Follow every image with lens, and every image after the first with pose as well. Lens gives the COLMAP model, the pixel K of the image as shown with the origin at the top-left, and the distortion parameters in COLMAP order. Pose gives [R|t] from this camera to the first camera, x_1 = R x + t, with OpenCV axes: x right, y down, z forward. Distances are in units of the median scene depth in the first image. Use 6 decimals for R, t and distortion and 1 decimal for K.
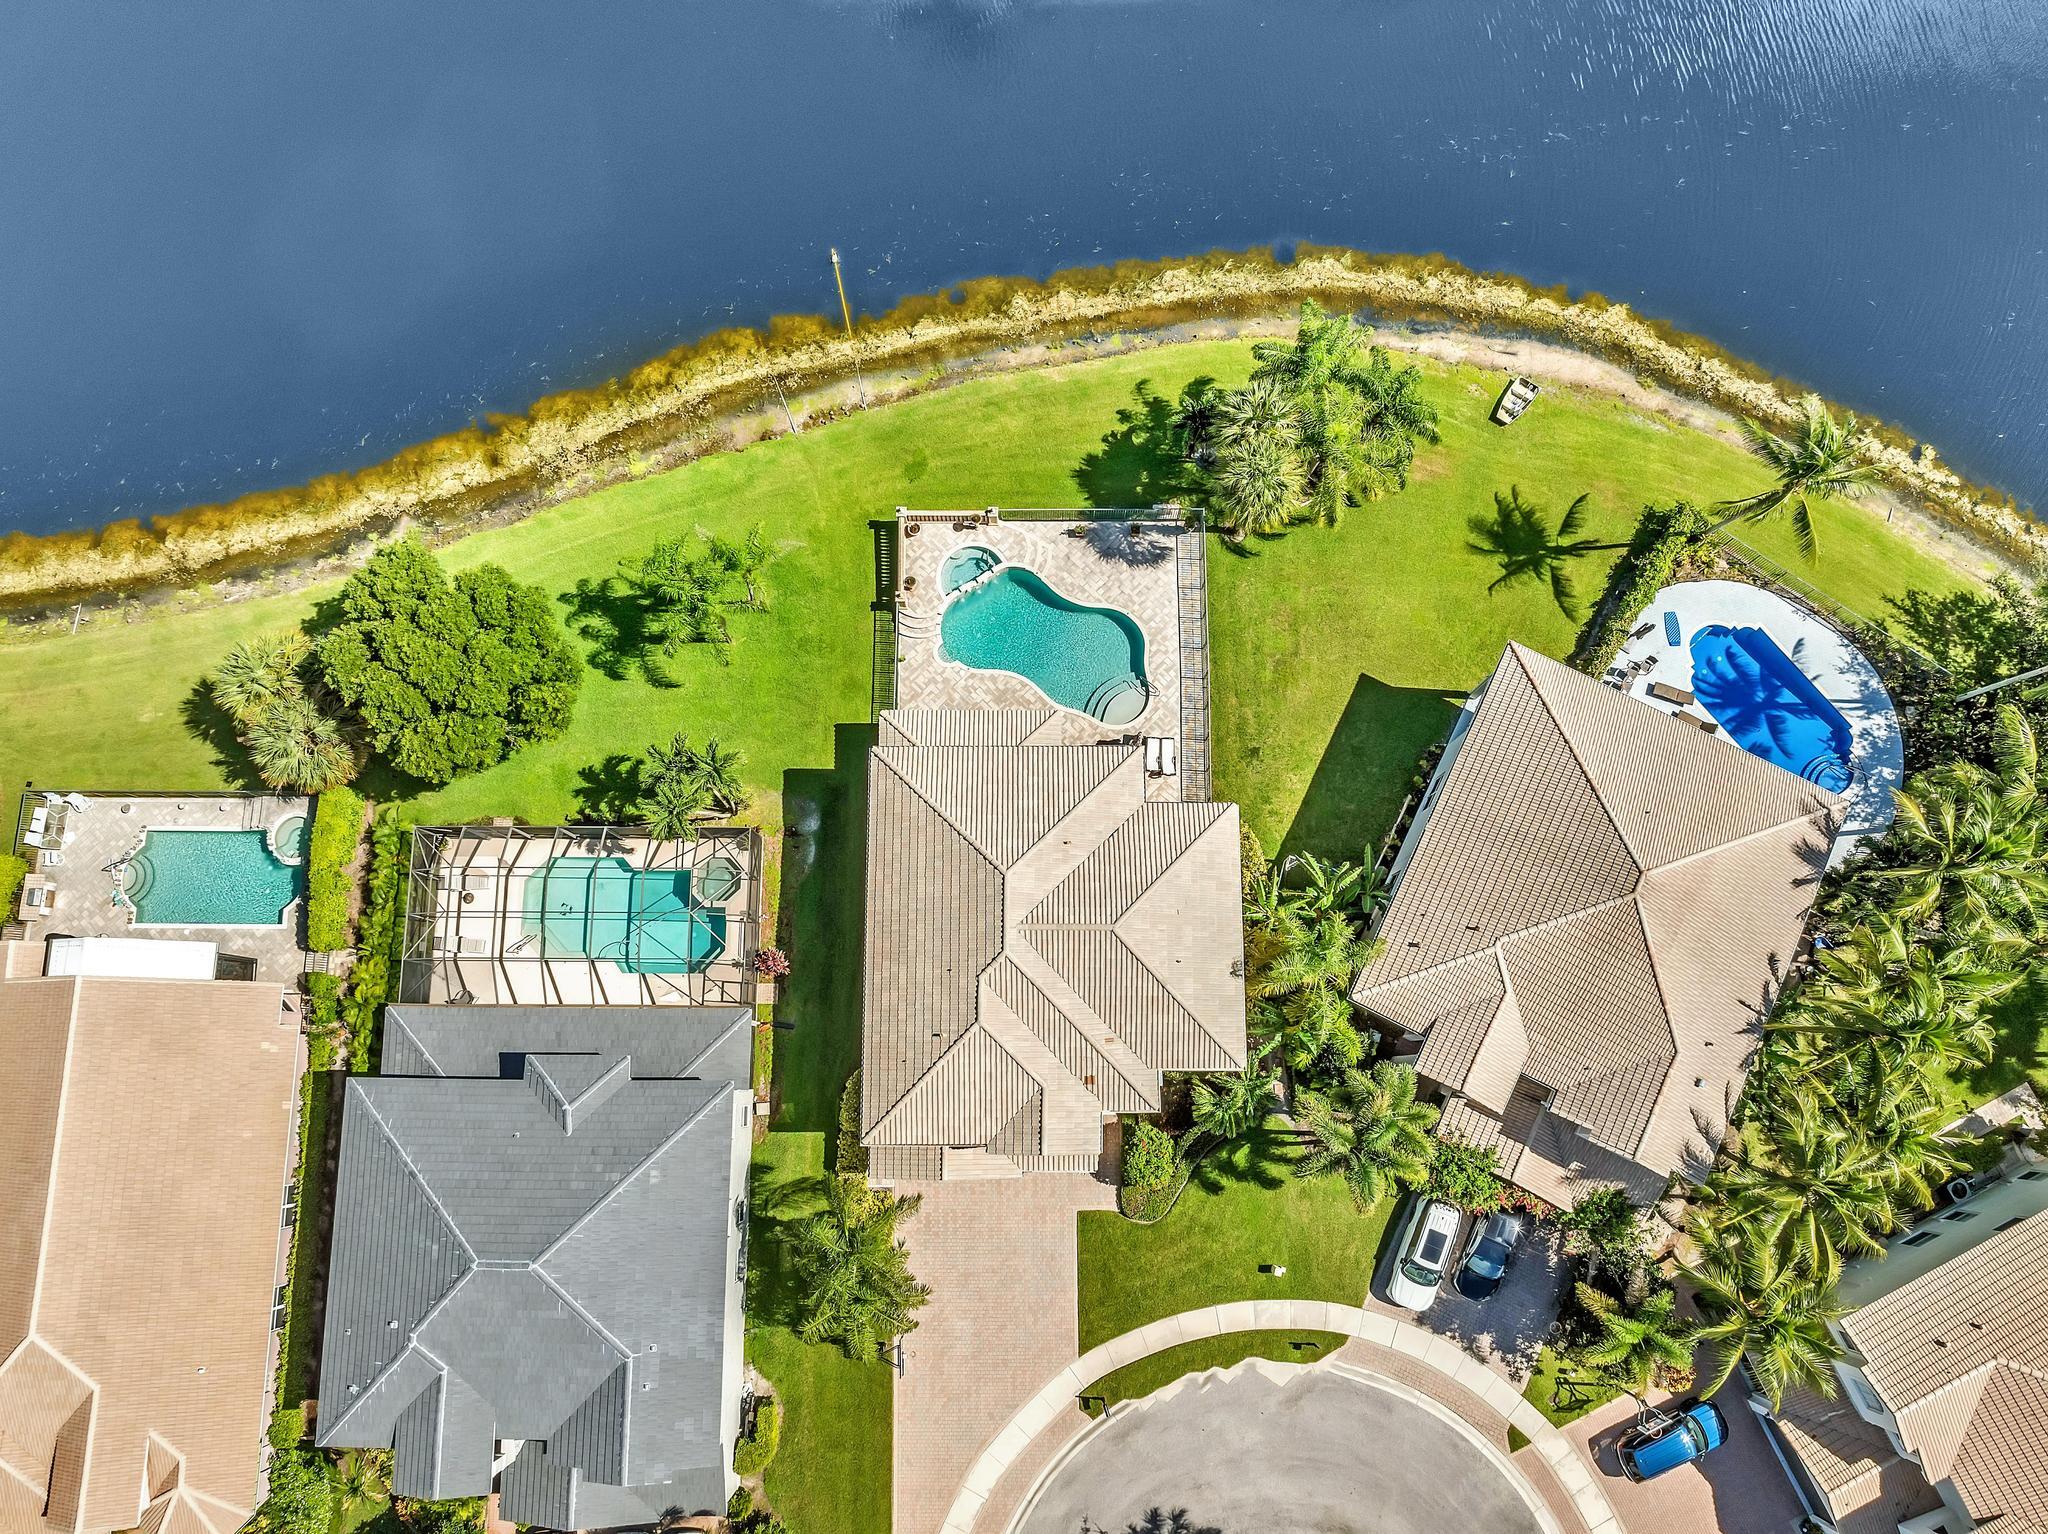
lens RADIAL K [[1433.0, 0, 1036.9], [0, 1433.0, 760.9], [0, 0, 1]] dist [-0.017110, -0.045179]
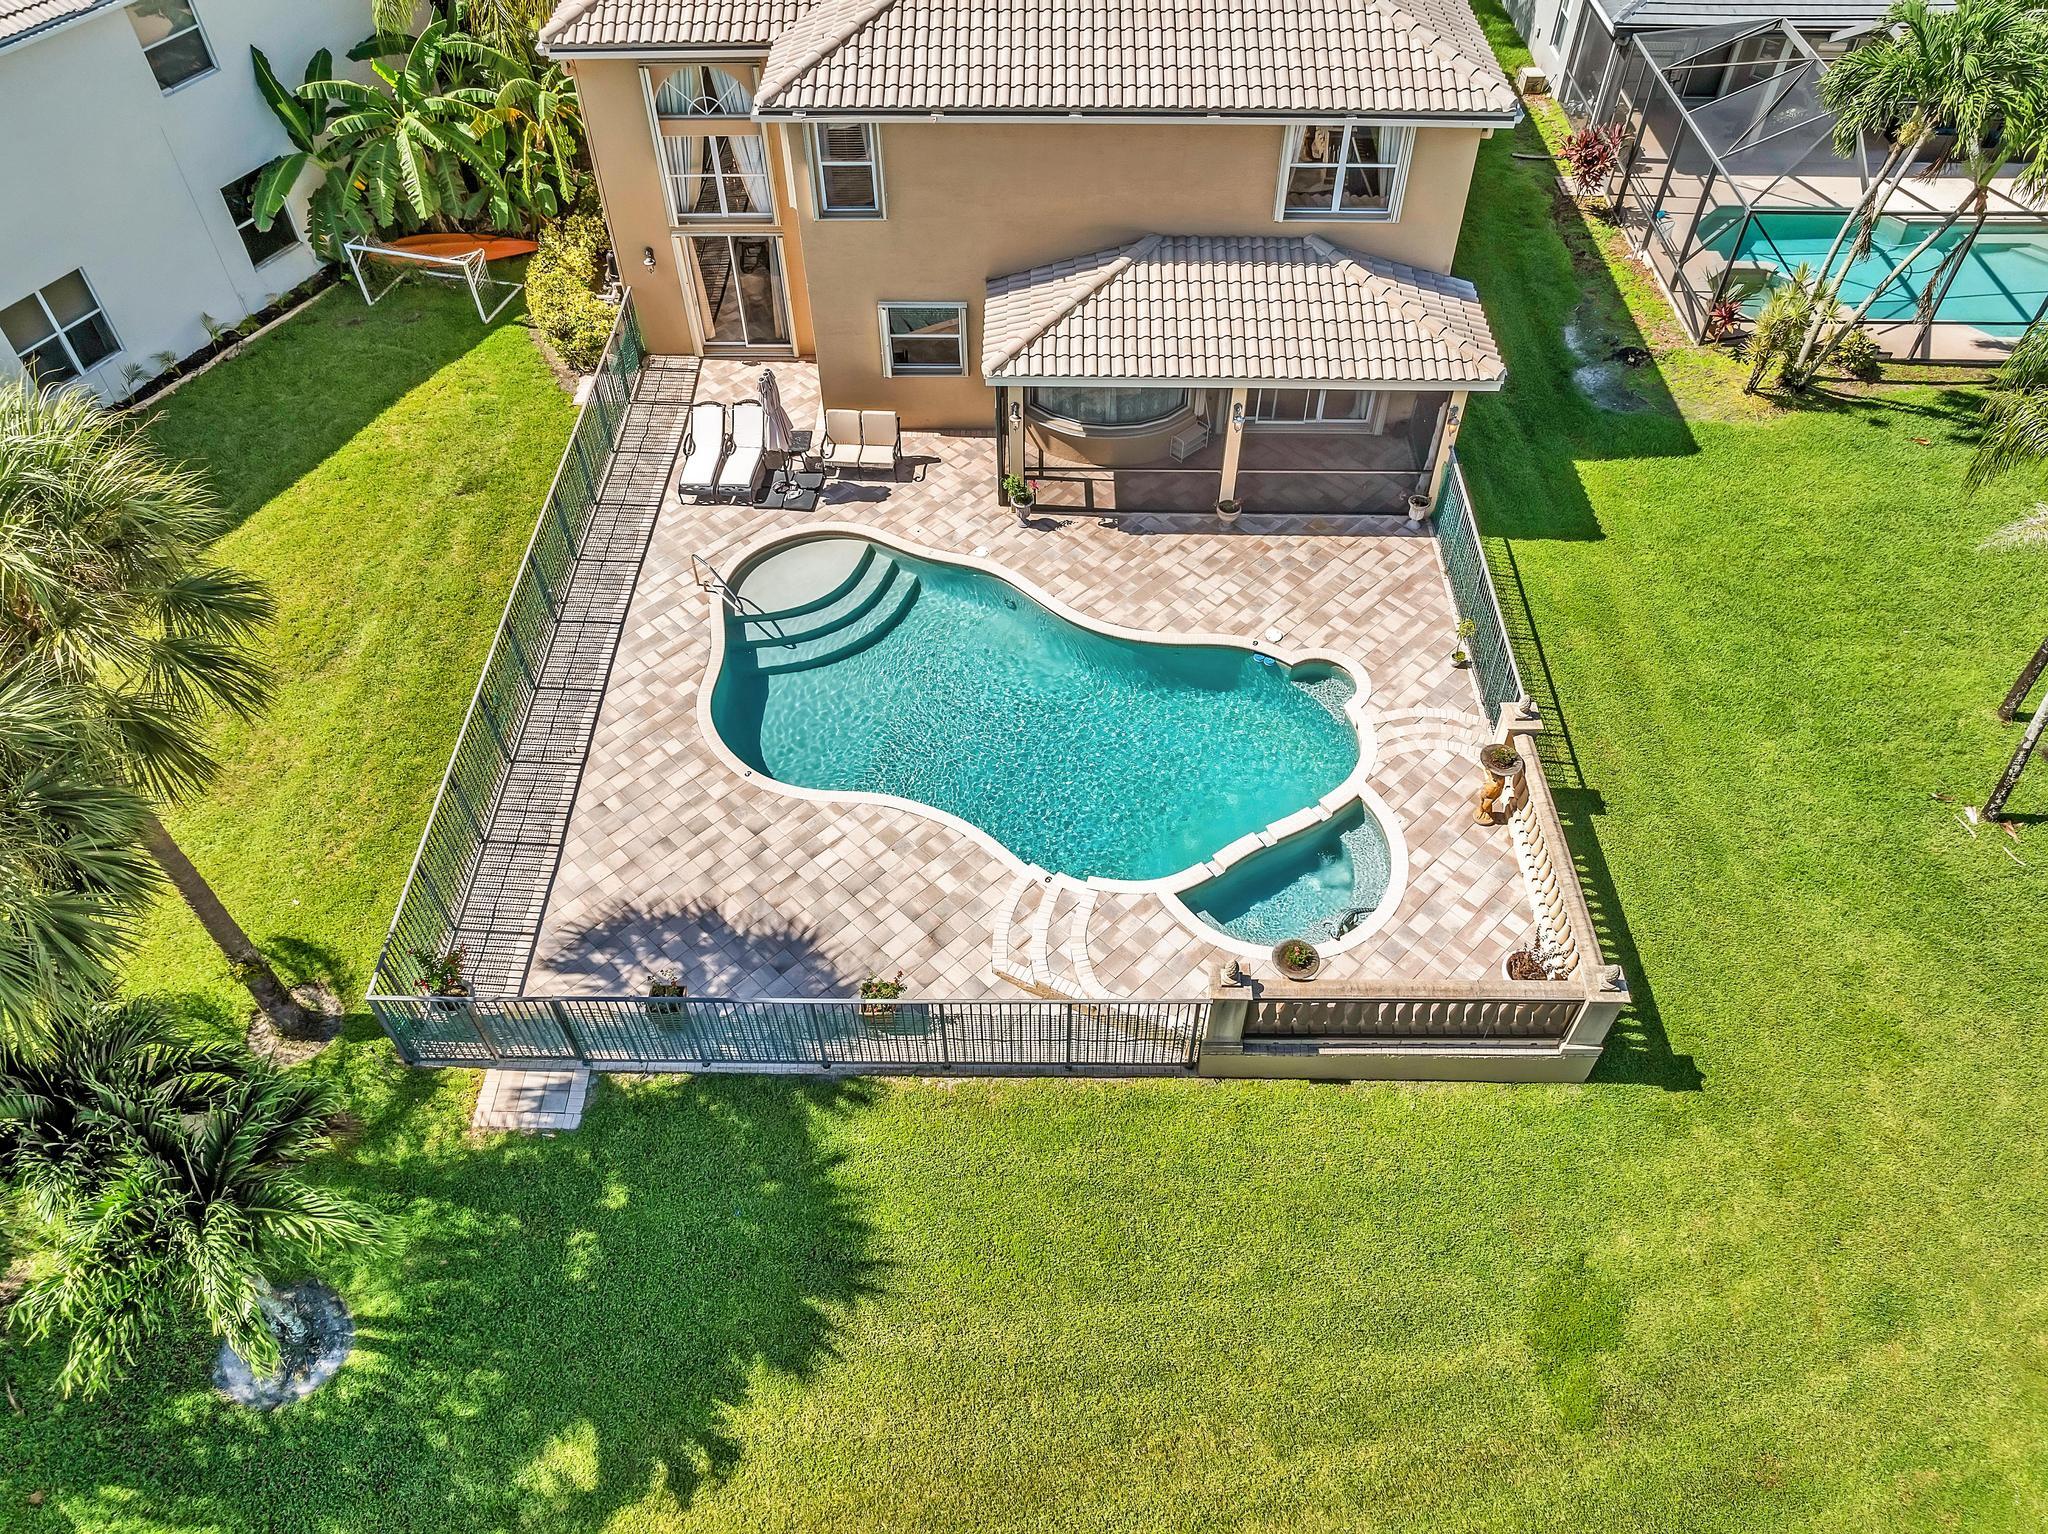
lens RADIAL K [[1436.2, 0, 1035.8], [0, 1436.2, 758.6], [0, 0, 1]] dist [-0.044412, 0.016078]
pose [[-0.999946, -0.010186, 0.001811, 0.002227], [0.007485, -0.591488, 0.806279, -0.345194], [-0.007142, 0.806249, 0.591533, 0.818196]]
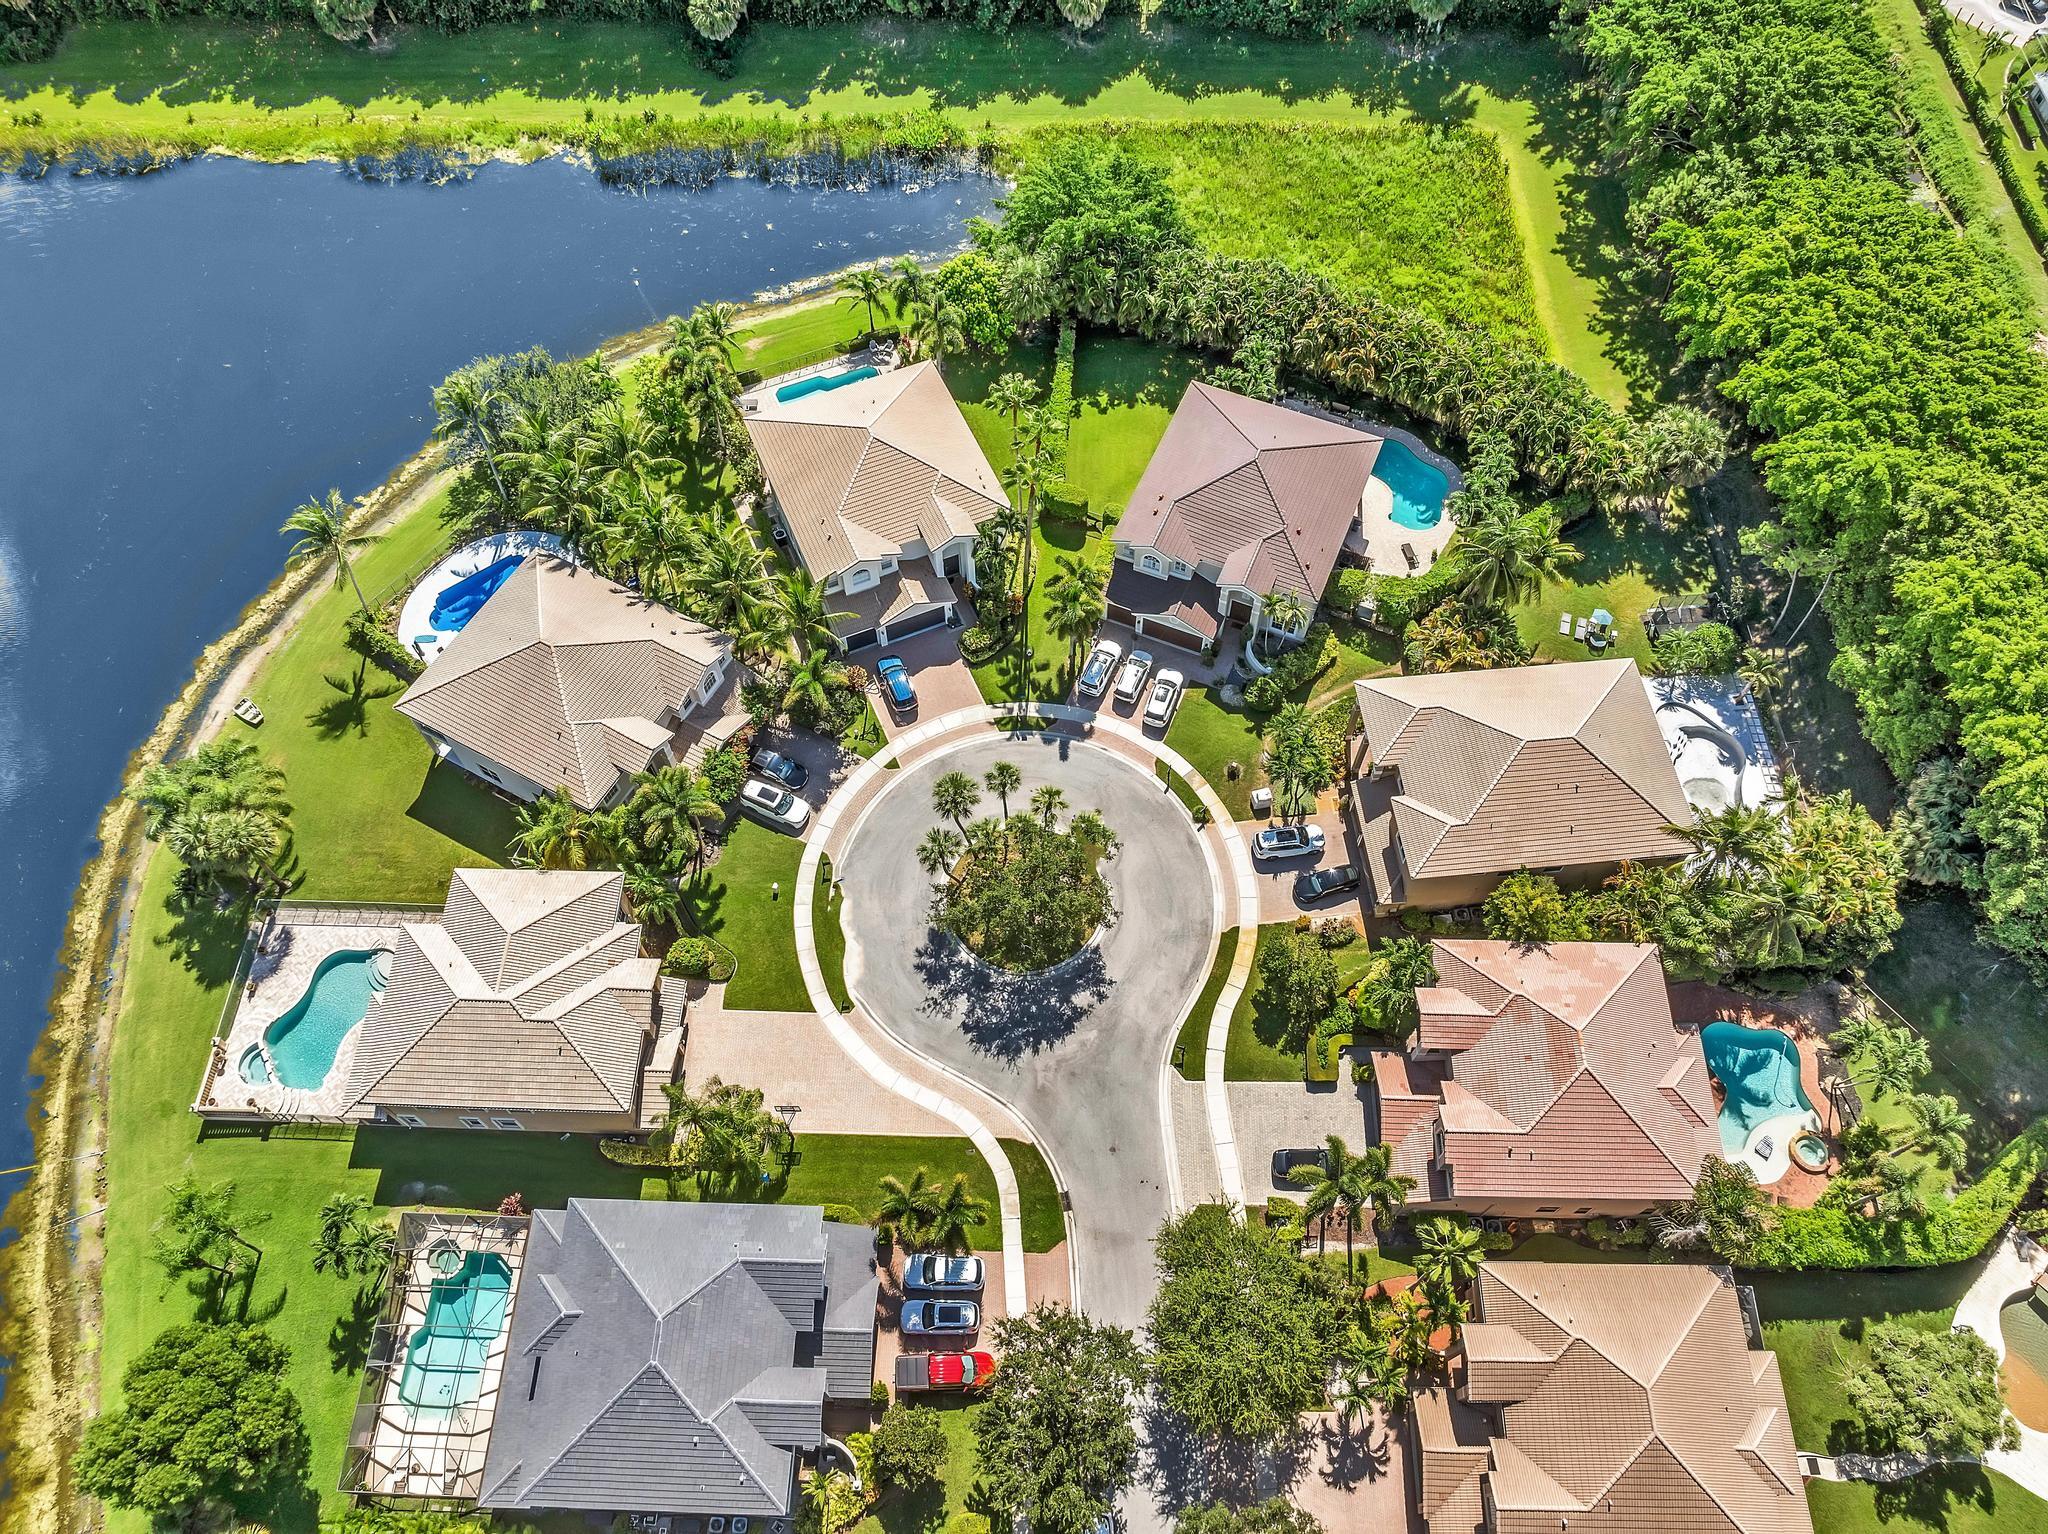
lens RADIAL K [[1444.6, 0, 1042.0], [0, 1444.6, 764.0], [0, 0, 1]] dist [-0.070953, 0.042327]
pose [[0.025672, -0.864385, 0.502174, -0.450057], [0.976395, 0.129449, 0.172904, 0.318609], [-0.214461, 0.485882, 0.847305, -0.417771]]
